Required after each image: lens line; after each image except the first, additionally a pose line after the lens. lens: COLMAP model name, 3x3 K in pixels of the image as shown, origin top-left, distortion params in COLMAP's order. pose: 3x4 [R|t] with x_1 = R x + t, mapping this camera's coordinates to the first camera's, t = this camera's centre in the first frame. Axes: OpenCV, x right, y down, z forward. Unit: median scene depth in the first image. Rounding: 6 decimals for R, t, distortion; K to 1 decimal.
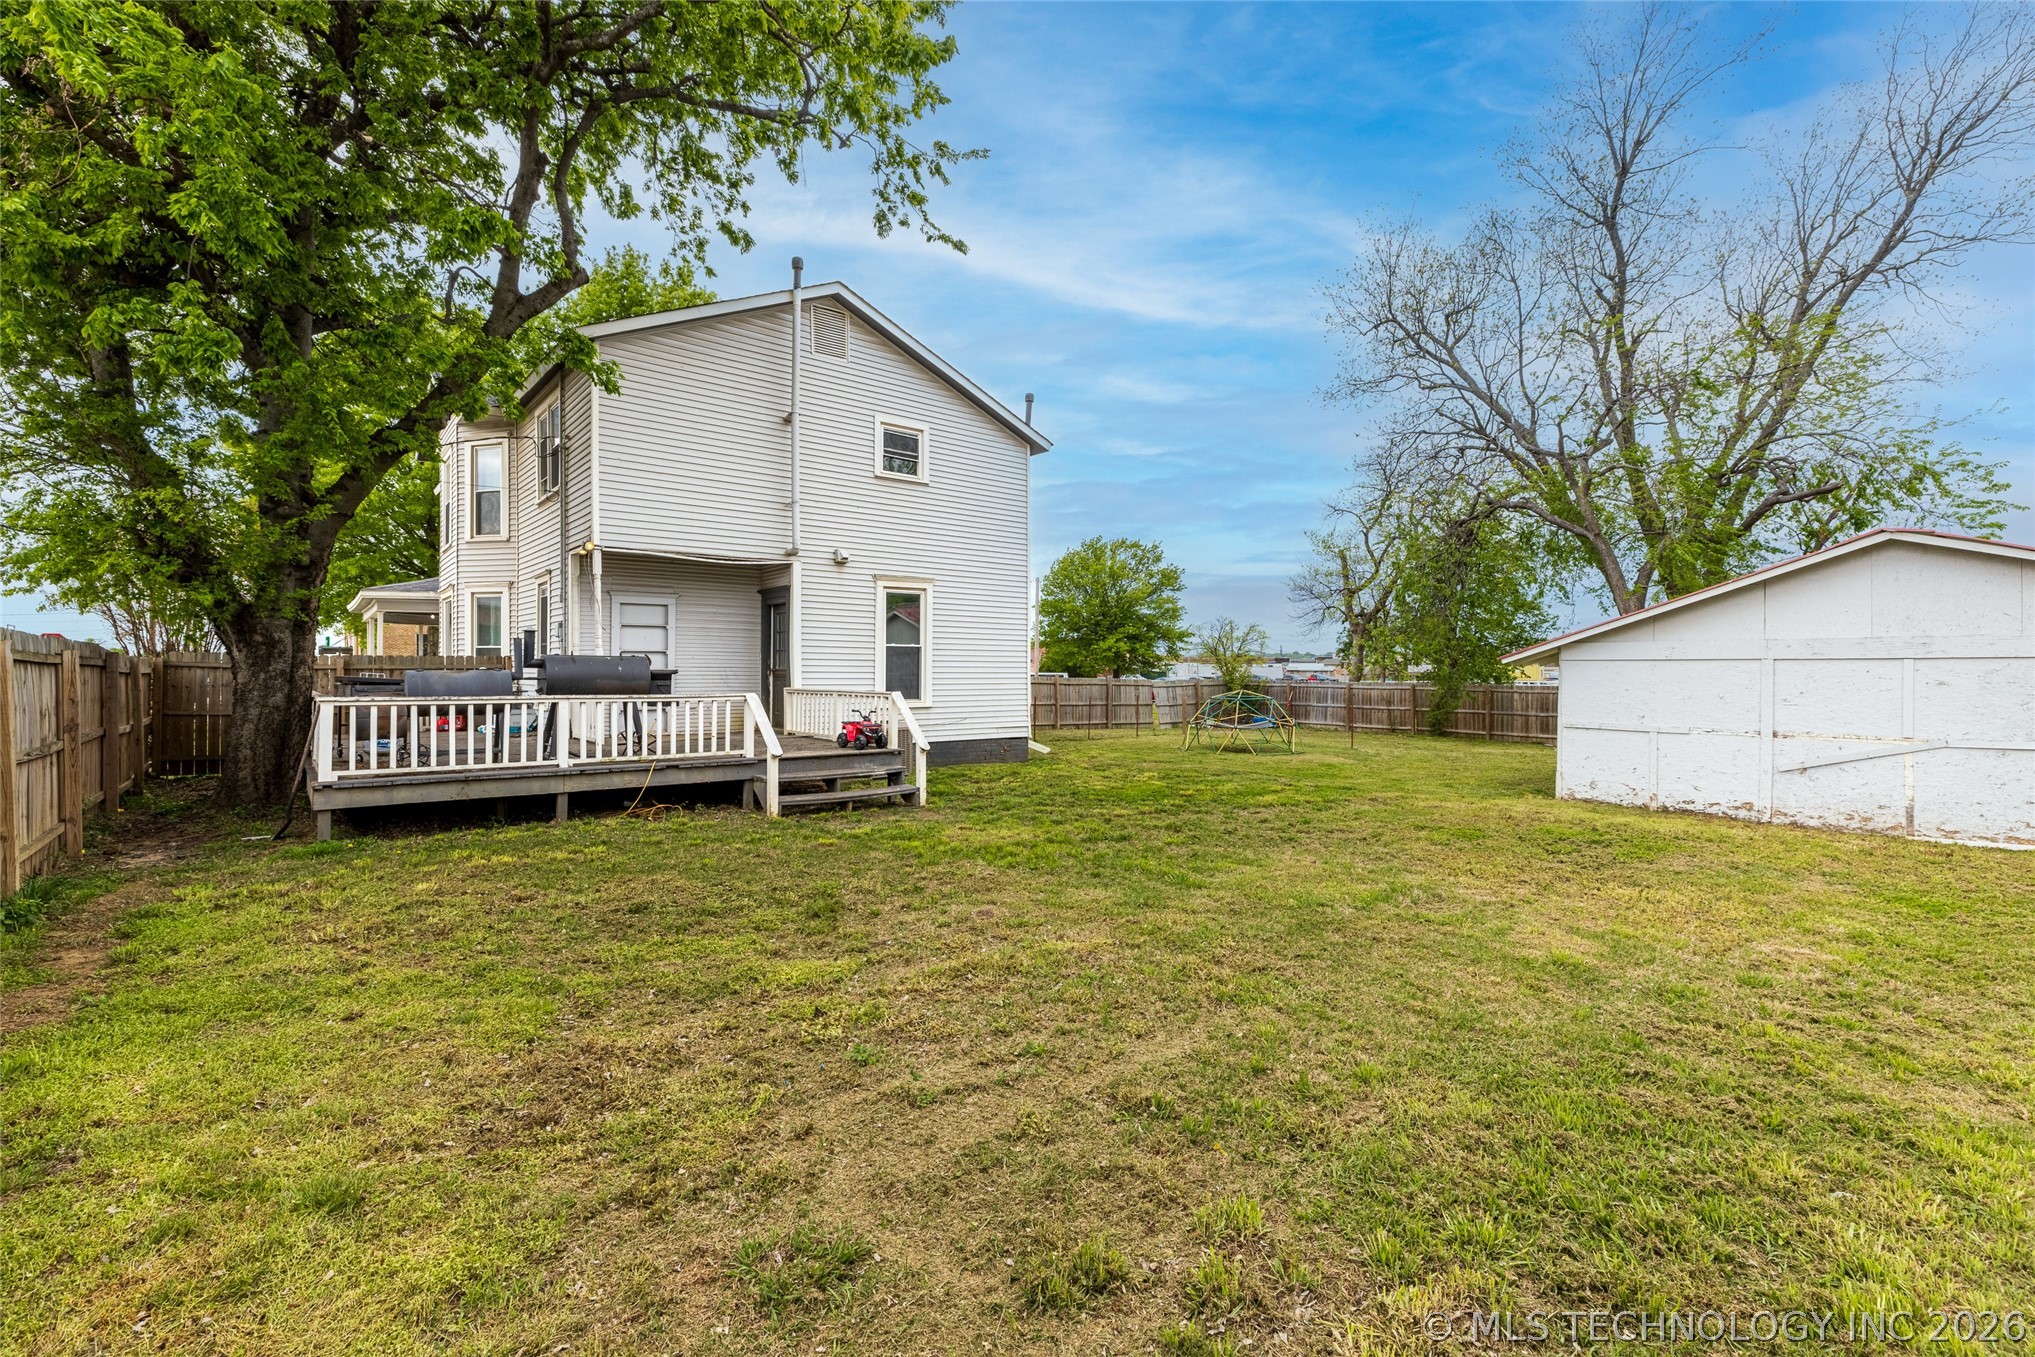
lens RADIAL K [[906.6, 0, 1016.2], [0, 906.6, 681.8], [0, 0, 1]] dist [0.003927, -0.000288]
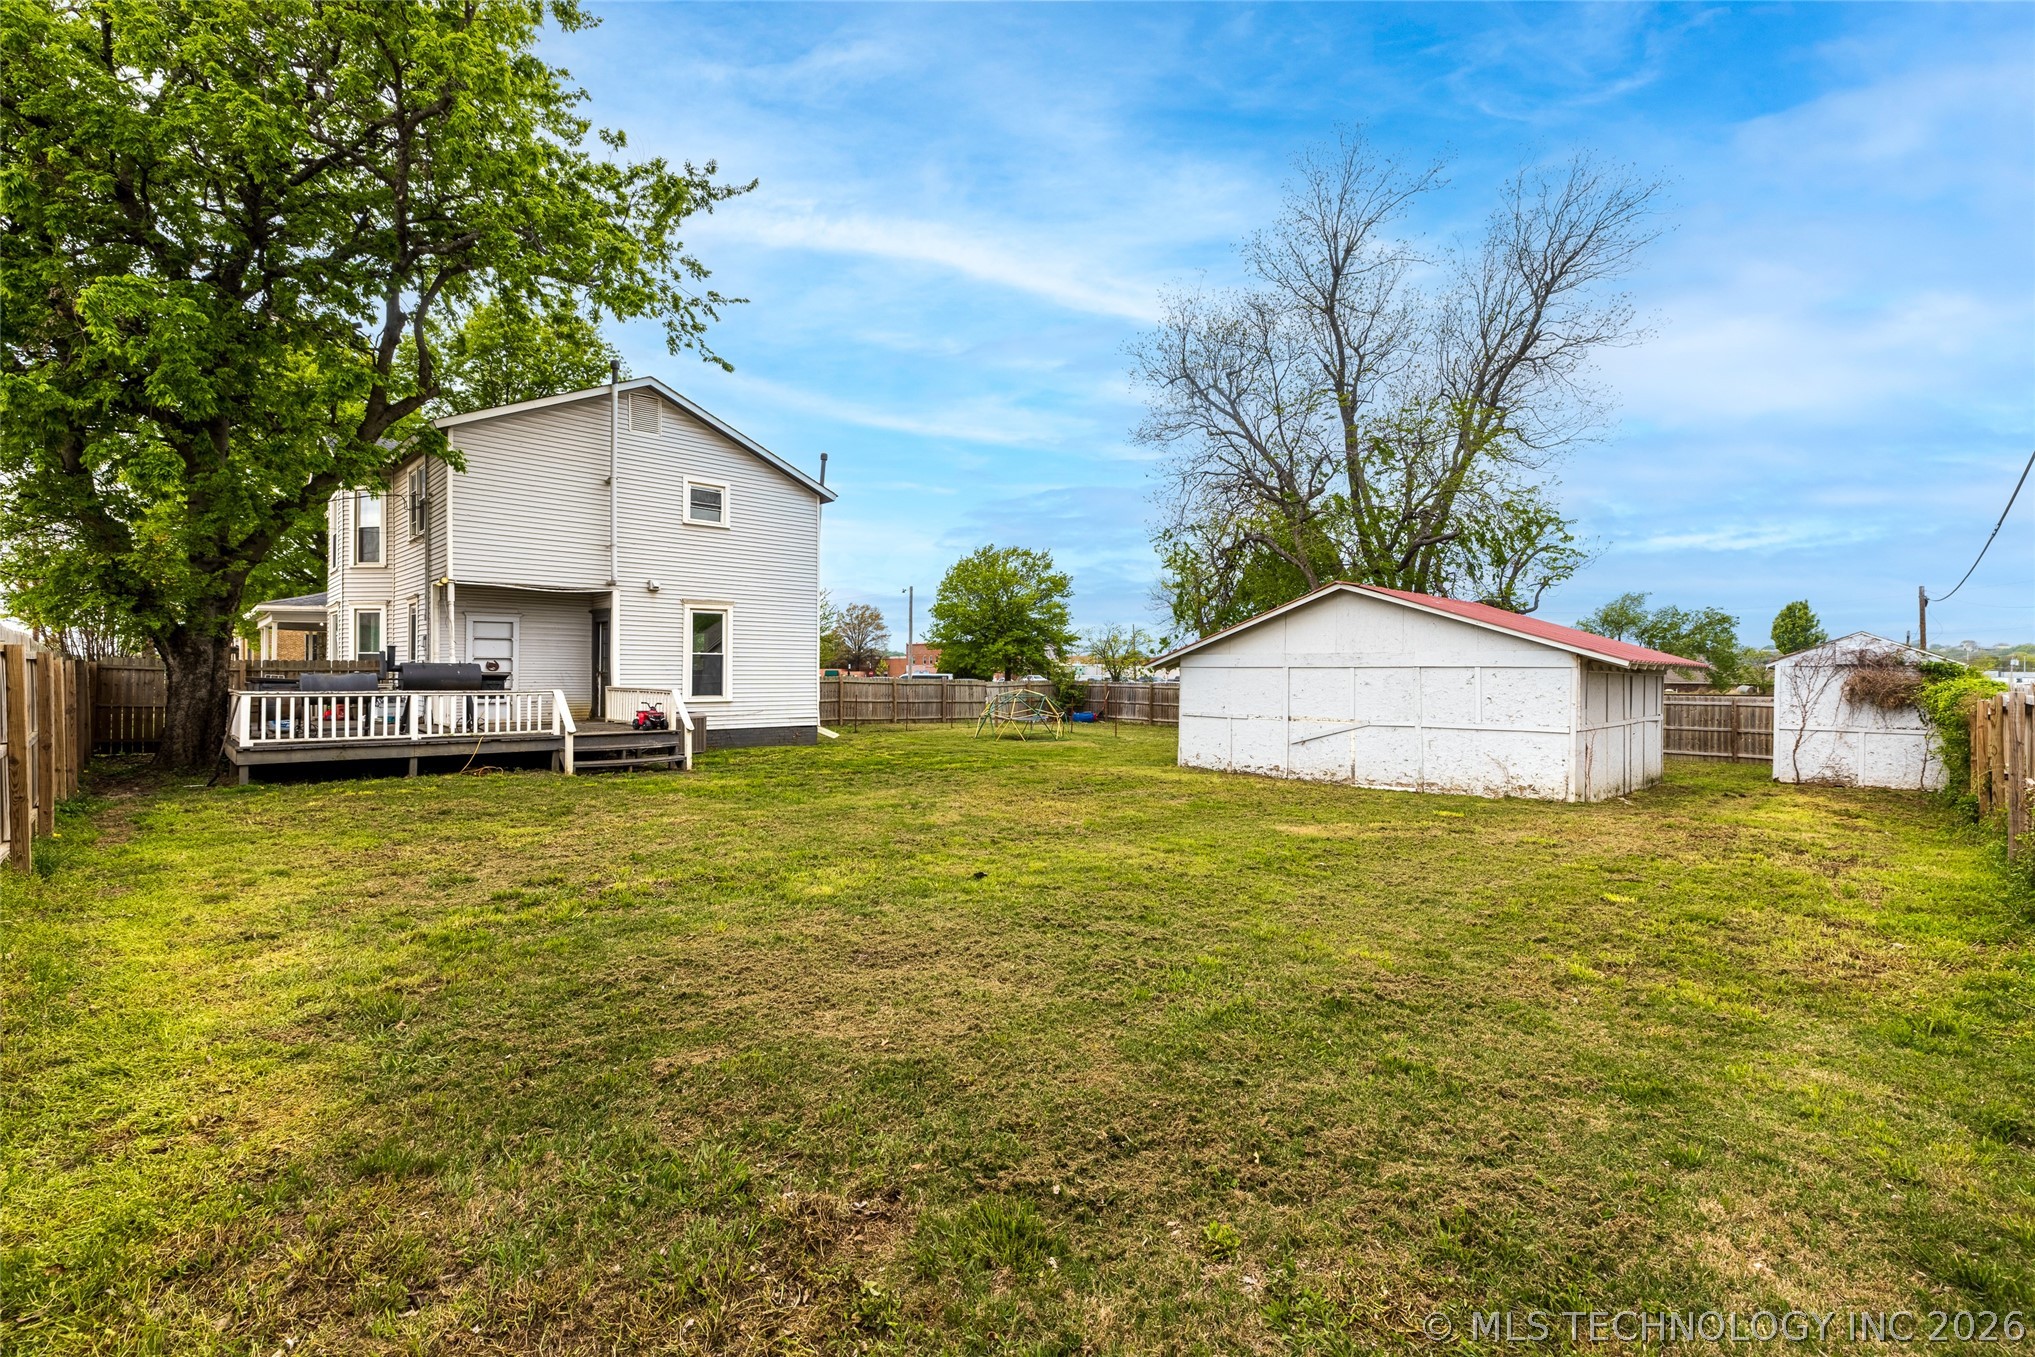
lens RADIAL K [[906.6, 0, 1017.8], [0, 906.6, 679.8], [0, 0, 1]] dist [0.003927, -0.000288]
pose [[0.996635, 0.001725, 0.081947, 0.239872], [-0.001522, 0.999996, -0.002545, -0.000432], [-0.081951, 0.002412, 0.996633, -0.369333]]
